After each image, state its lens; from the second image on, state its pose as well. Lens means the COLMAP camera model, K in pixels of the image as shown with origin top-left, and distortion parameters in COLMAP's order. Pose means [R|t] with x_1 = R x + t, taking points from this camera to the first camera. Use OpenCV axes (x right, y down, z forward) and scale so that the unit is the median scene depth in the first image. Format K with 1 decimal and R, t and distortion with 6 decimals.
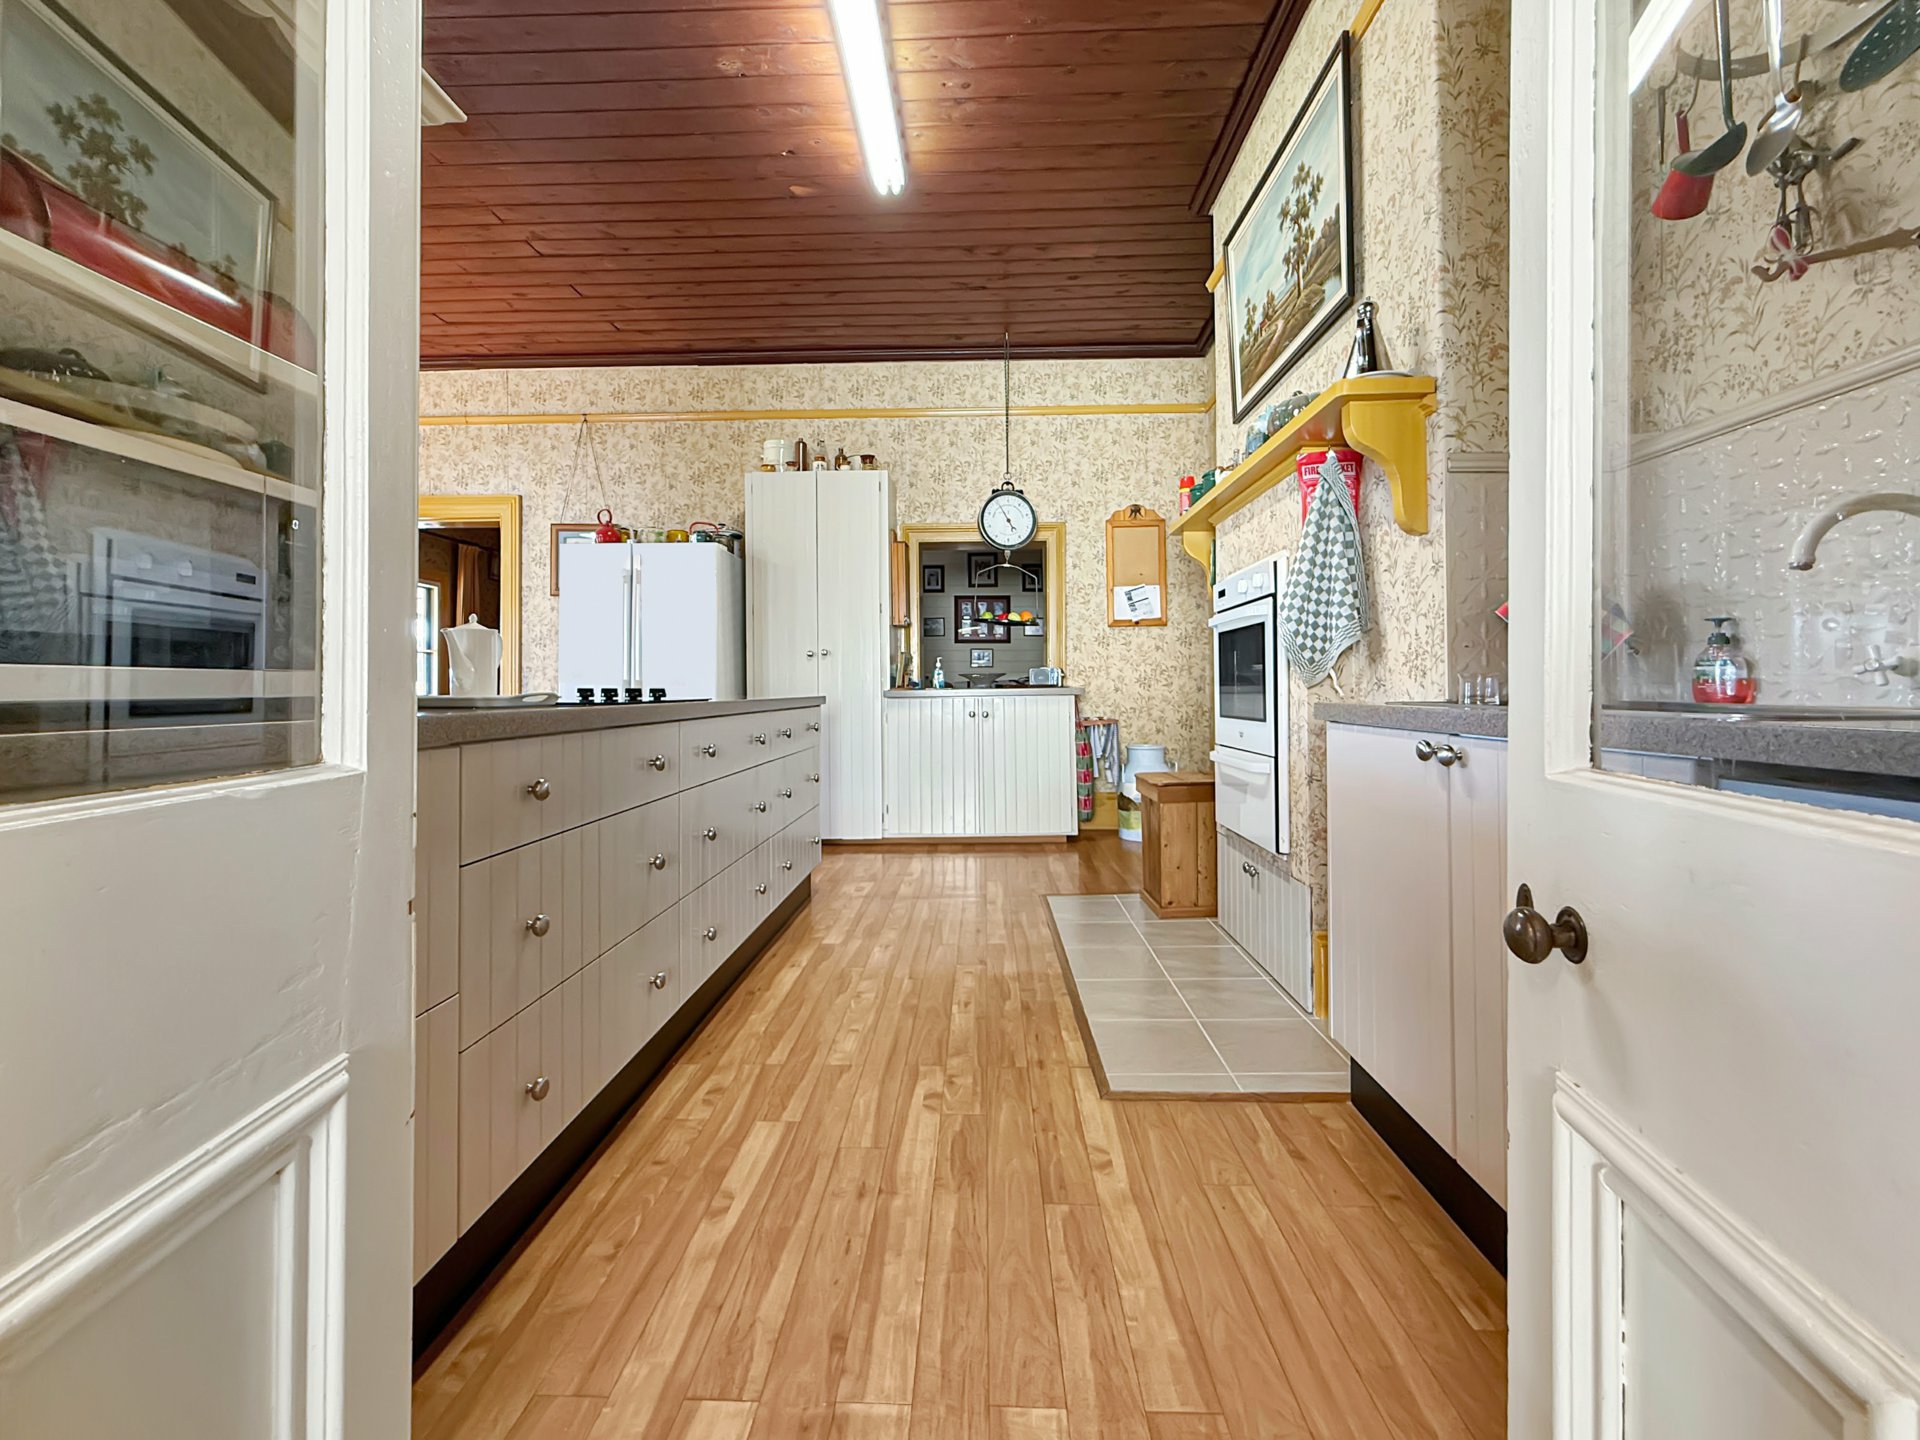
lens RADIAL K [[787.8, 0, 966.1], [0, 787.8, 675.1], [0, 0, 1]] dist [0.002144, 0.000119]
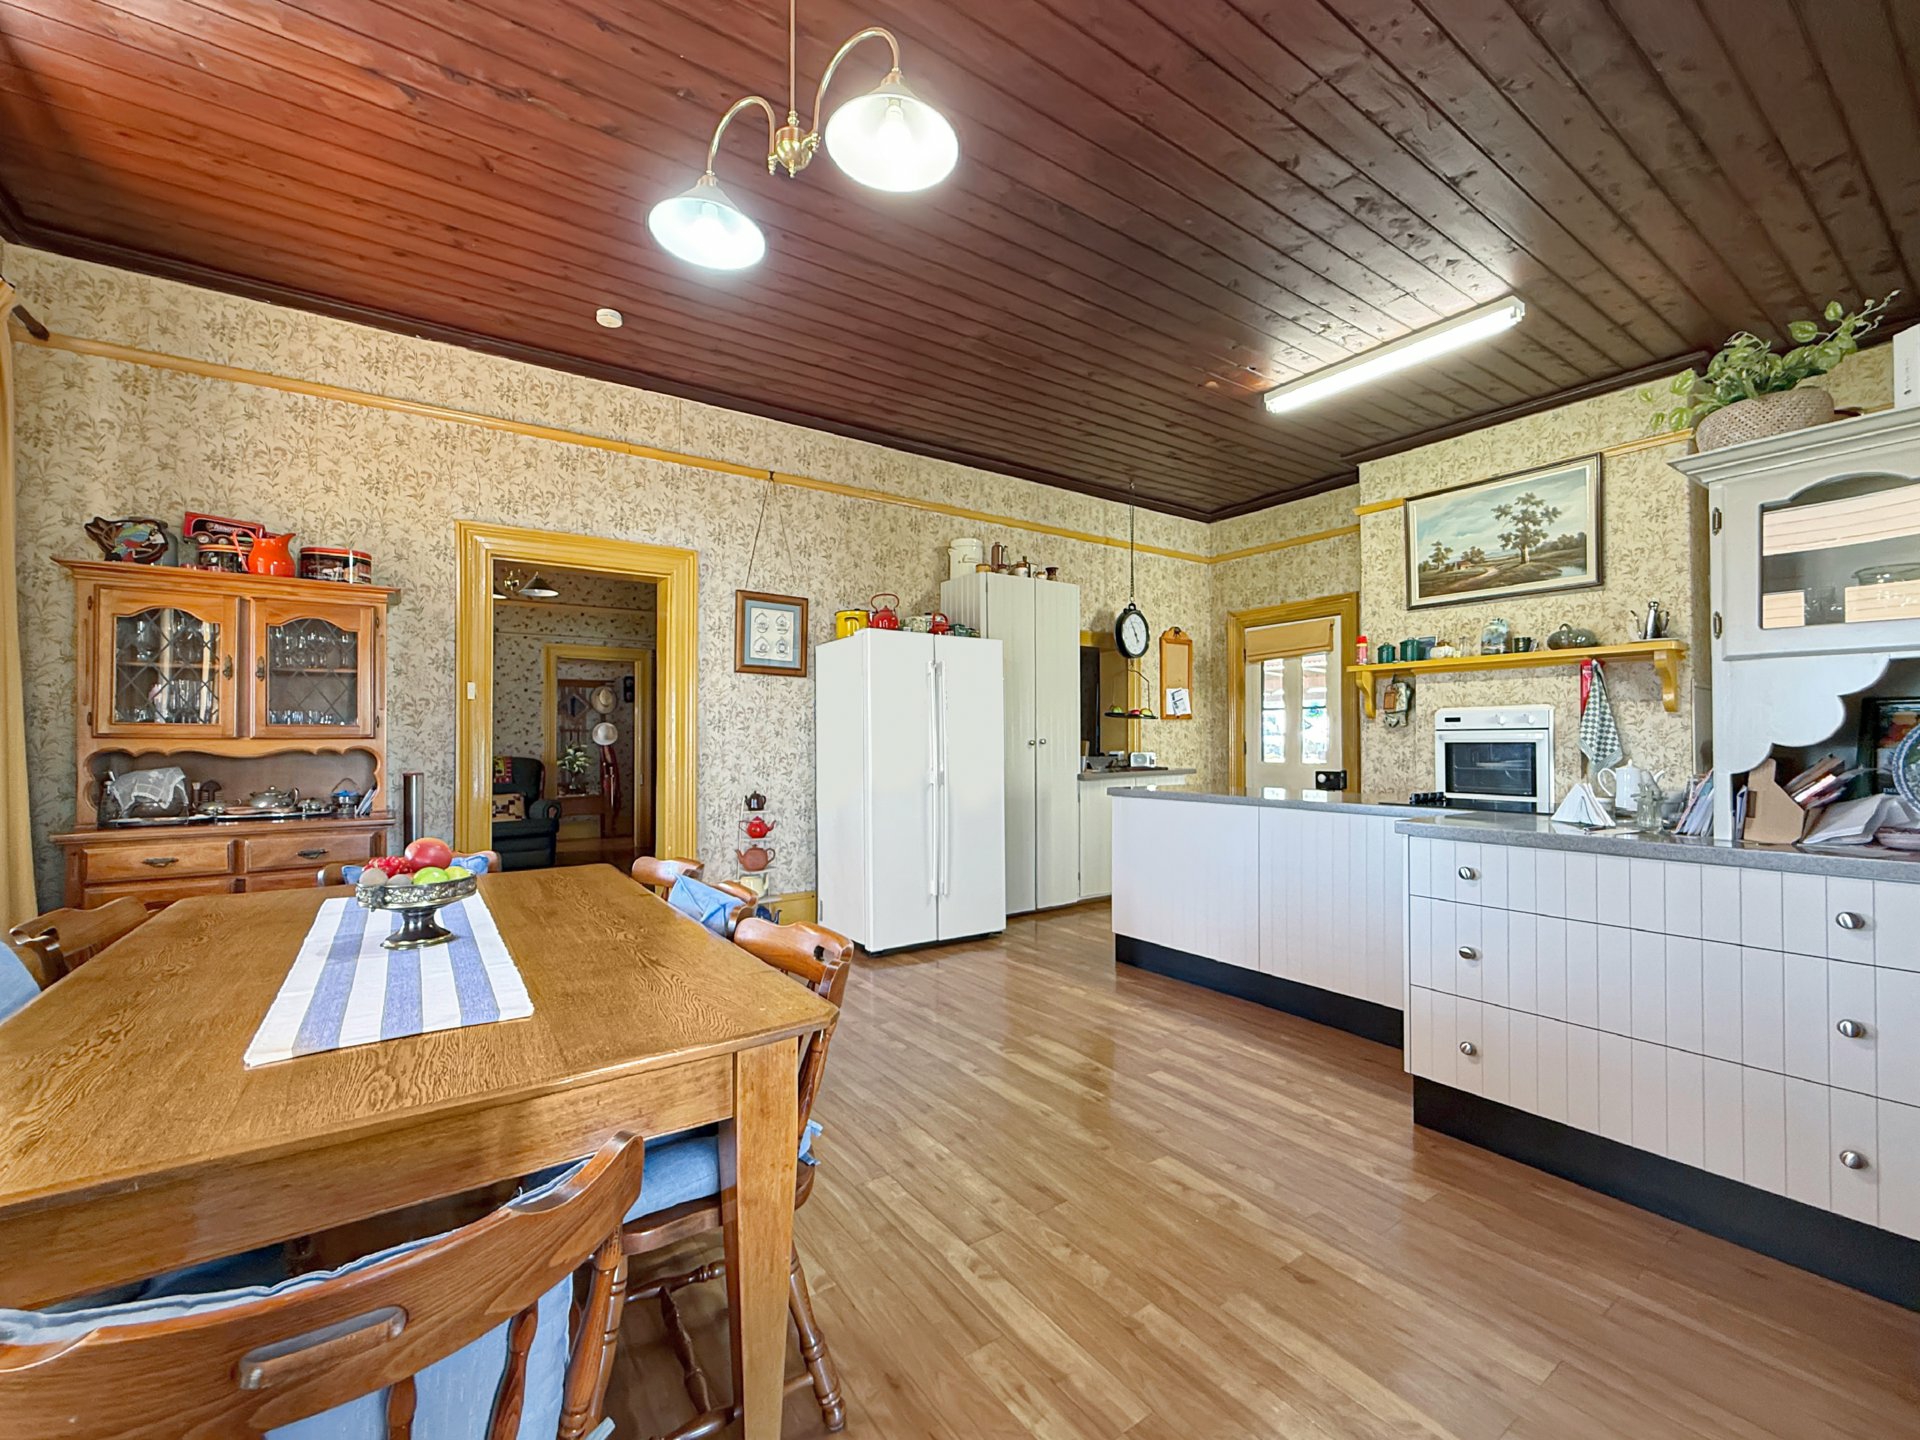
lens RADIAL K [[787.8, 0, 960.2], [0, 787.8, 728.1], [0, 0, 1]] dist [0.002144, 0.000119]
pose [[0.808451, 0.011762, 0.588446, -0.835325], [-0.013885, 0.999903, -0.000909, -0.040825], [-0.588400, -0.007435, 0.808536, 0.145084]]
